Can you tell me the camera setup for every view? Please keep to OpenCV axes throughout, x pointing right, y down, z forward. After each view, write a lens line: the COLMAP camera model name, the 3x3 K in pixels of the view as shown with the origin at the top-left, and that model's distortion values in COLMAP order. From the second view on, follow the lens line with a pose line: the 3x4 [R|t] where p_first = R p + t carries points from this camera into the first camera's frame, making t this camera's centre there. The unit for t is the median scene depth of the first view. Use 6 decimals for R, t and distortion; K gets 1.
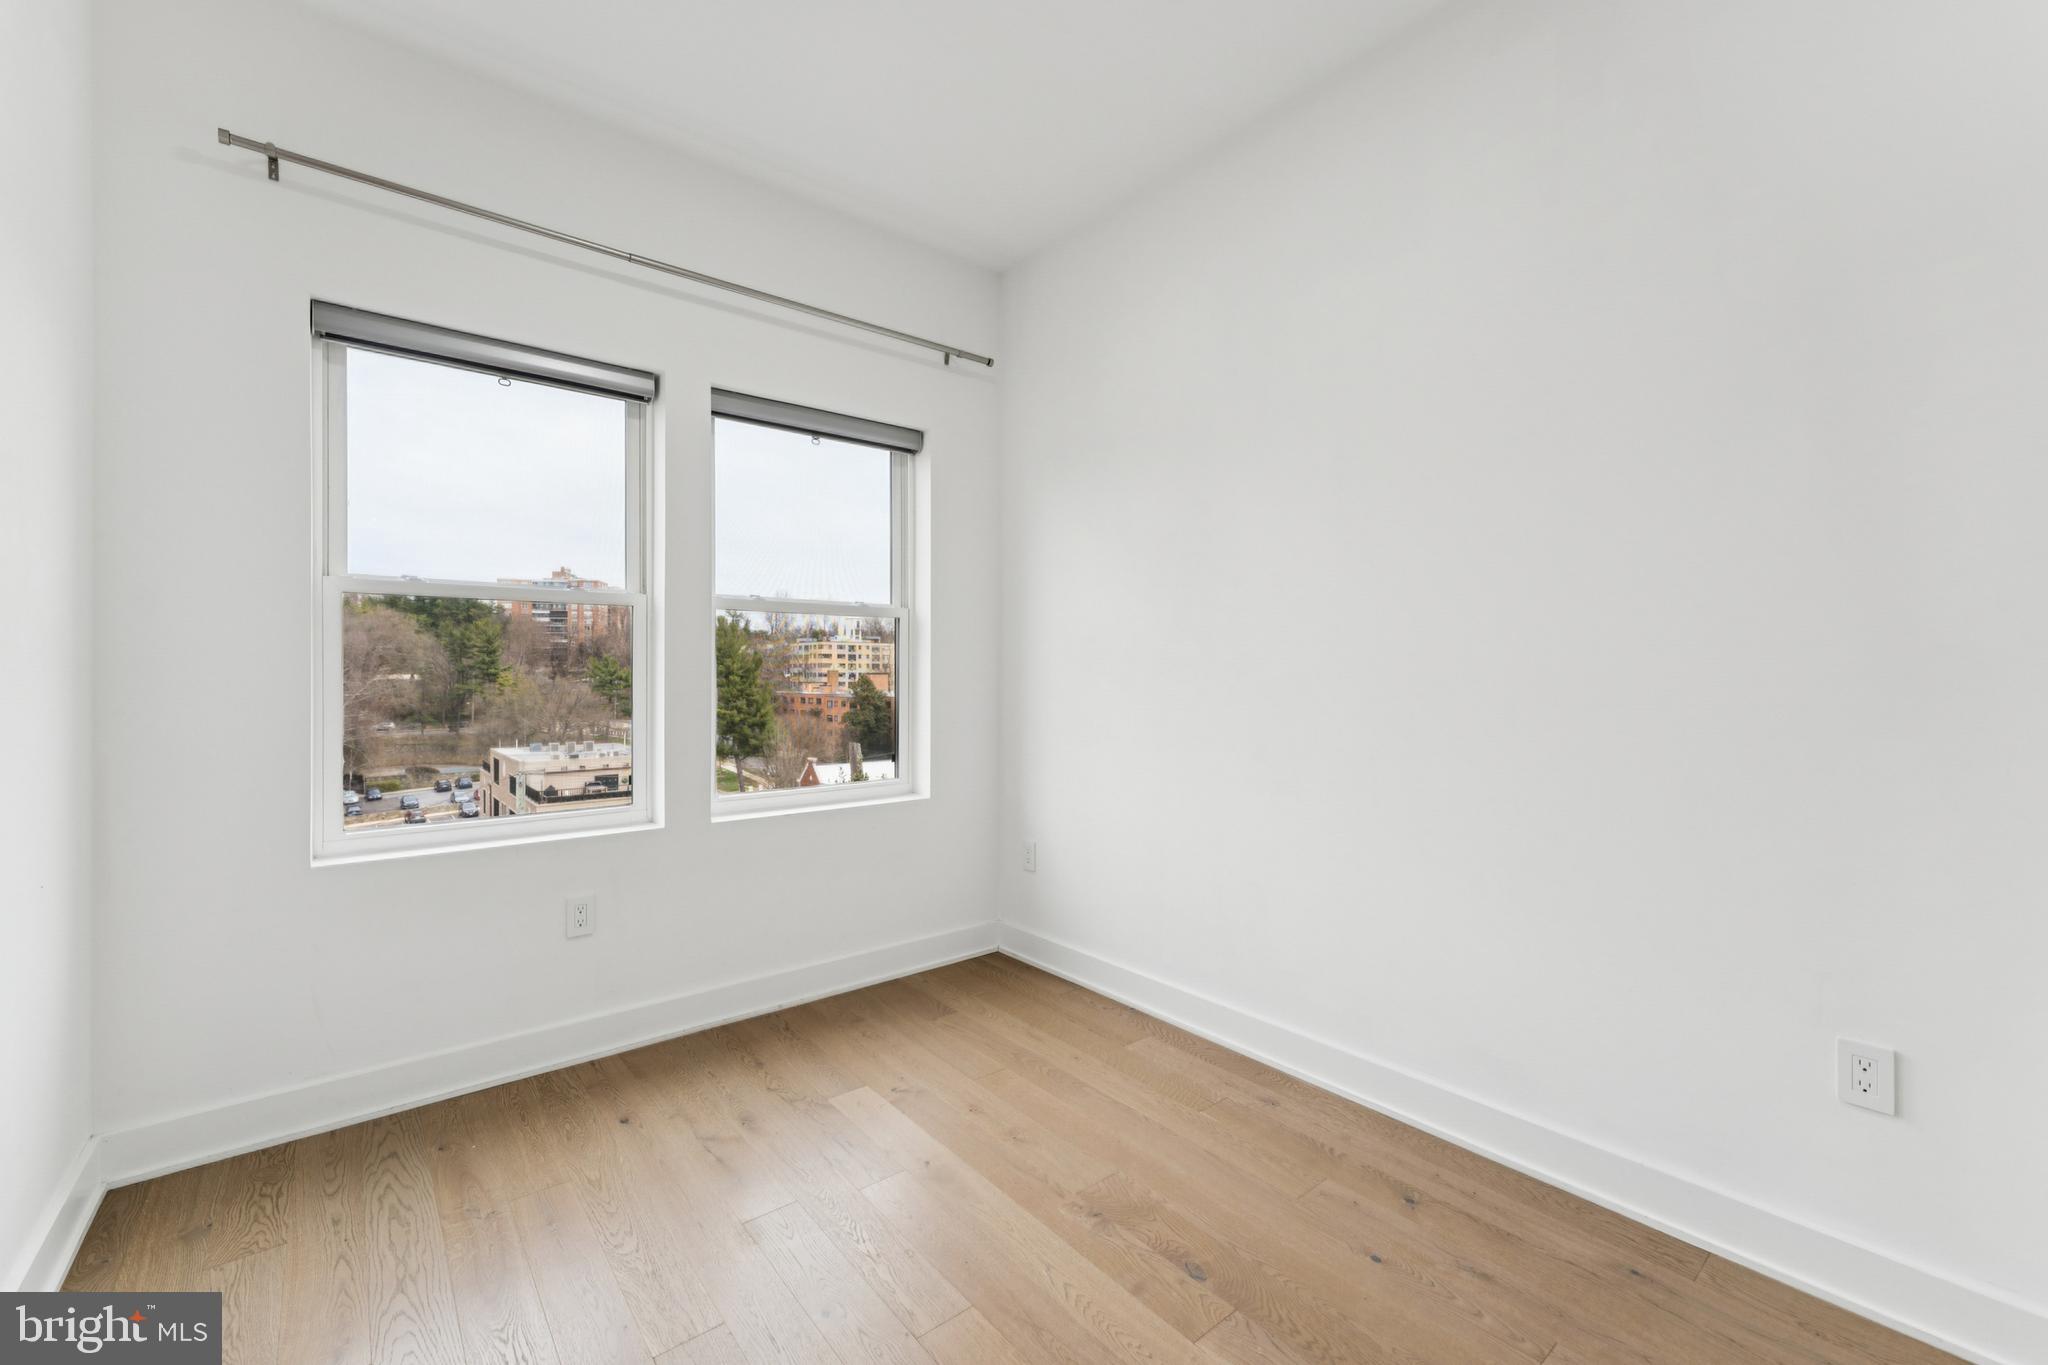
lens RADIAL K [[839.9, 0, 1026.3], [0, 839.9, 677.6], [0, 0, 1]] dist [0.006629, 0.000413]
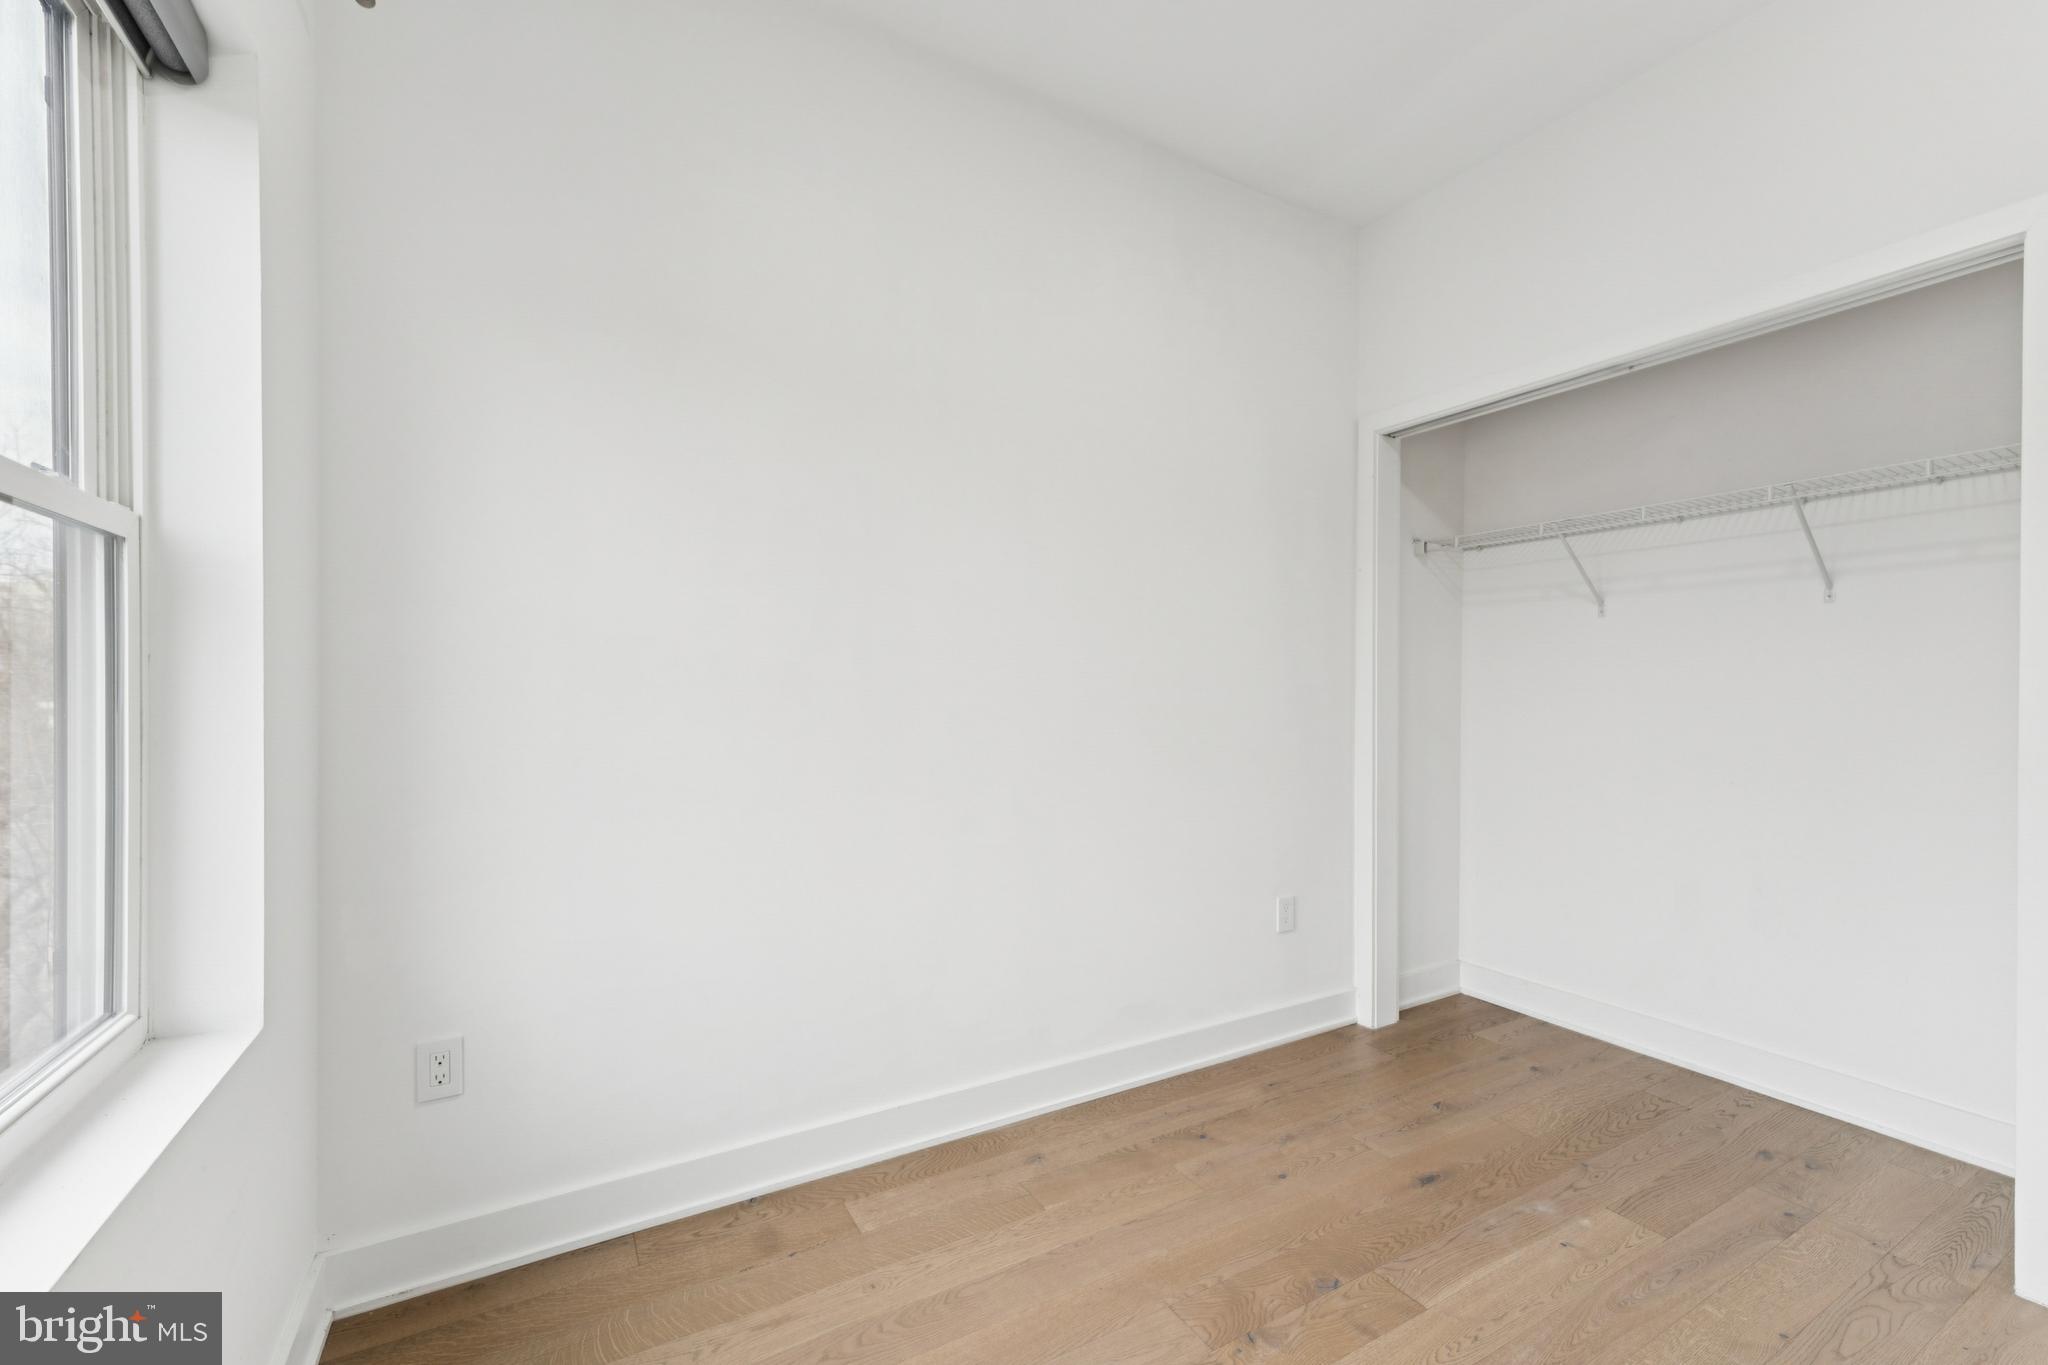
lens RADIAL K [[839.9, 0, 1023.1], [0, 839.9, 692.4], [0, 0, 1]] dist [0.006629, 0.000413]
pose [[0.174019, 0.000869, 0.984742, -0.668456], [0.007345, 0.999971, -0.002181, -0.004531], [-0.984715, 0.007612, 0.174008, 0.914777]]
